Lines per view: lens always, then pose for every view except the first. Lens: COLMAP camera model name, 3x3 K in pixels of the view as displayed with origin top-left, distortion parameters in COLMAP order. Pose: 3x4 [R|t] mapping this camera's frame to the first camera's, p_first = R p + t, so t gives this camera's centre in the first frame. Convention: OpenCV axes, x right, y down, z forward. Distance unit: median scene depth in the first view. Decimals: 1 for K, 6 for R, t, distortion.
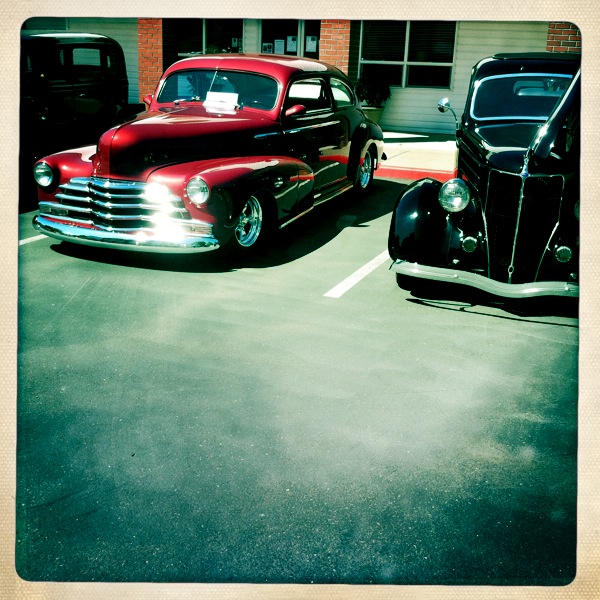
lens RADIAL K [[779.2, 0, 300.0], [0, 779.2, 300.0], [0, 0, 1]] dist [0.136164, -0.527640]
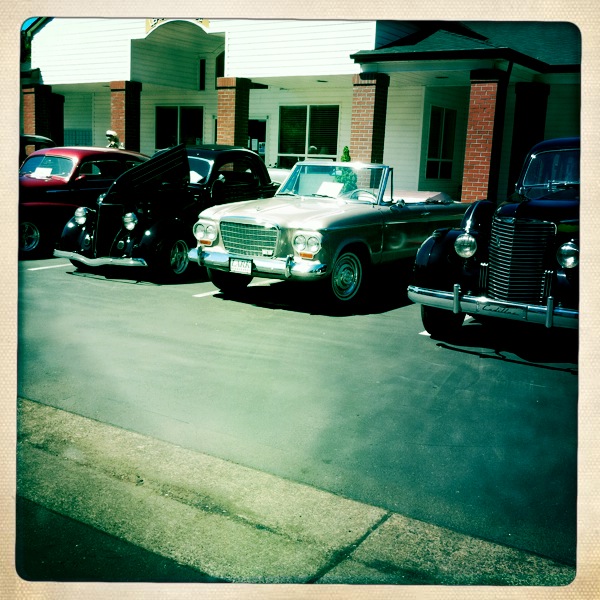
lens RADIAL K [[779.3, 0, 270.2], [0, 779.3, 299.7], [0, 0, 1]] dist [0.016011, 0.014059]
pose [[0.978157, 0.035634, -0.204791, 1.016515], [-0.059463, 0.991994, -0.111410, 0.247564], [0.199182, 0.121154, 0.972444, -0.716662]]
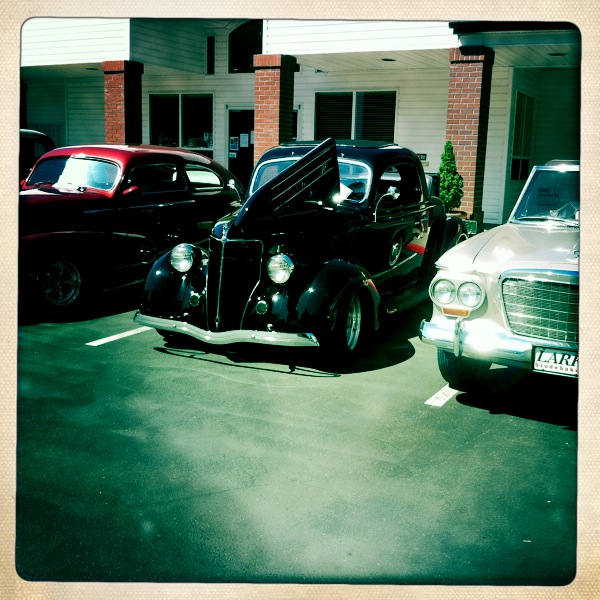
lens RADIAL K [[779.2, 0, 300.0], [0, 779.2, 300.0], [0, 0, 1]] dist [0.136164, -0.527640]
pose [[0.995967, 0.007720, -0.089387, 0.462585], [-0.017716, 0.993597, -0.111587, 0.054677], [0.087954, 0.112721, 0.989726, -0.129234]]
